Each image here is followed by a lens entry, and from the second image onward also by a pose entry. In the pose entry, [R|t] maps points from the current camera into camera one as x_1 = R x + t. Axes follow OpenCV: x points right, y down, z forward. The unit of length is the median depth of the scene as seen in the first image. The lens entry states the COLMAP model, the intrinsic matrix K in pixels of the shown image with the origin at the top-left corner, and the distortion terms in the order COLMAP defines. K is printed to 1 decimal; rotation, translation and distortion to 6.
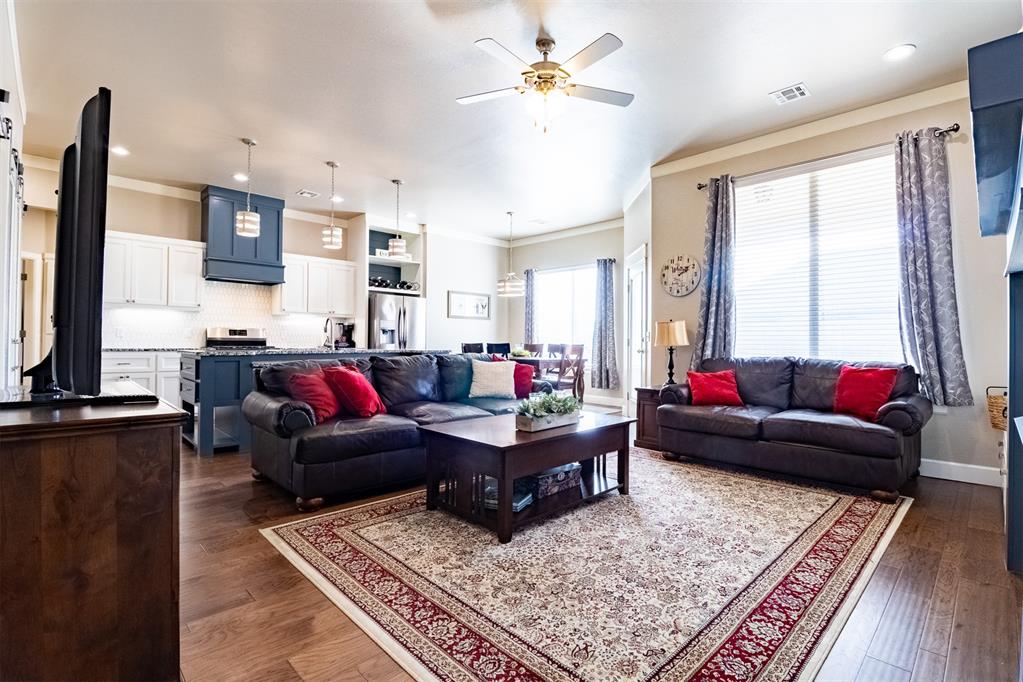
lens RADIAL K [[475.5, 0, 513.5], [0, 475.5, 337.9], [0, 0, 1]] dist [0.000196, -0.012430]
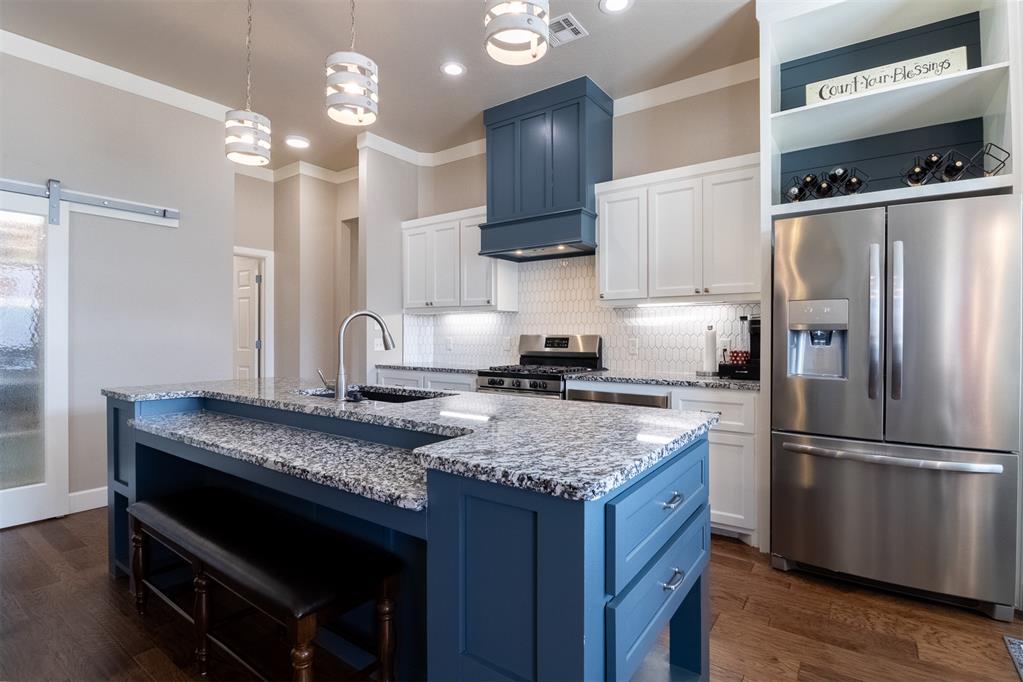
lens RADIAL K [[486.0, 0, 516.7], [0, 486.0, 339.3], [0, 0, 1]] dist [0.002908, -0.013731]
pose [[0.186118, -0.004264, -0.982518, 0.001121], [0.006357, 0.999975, -0.003136, -0.011147], [0.982507, -0.005663, 0.186140, 0.689967]]
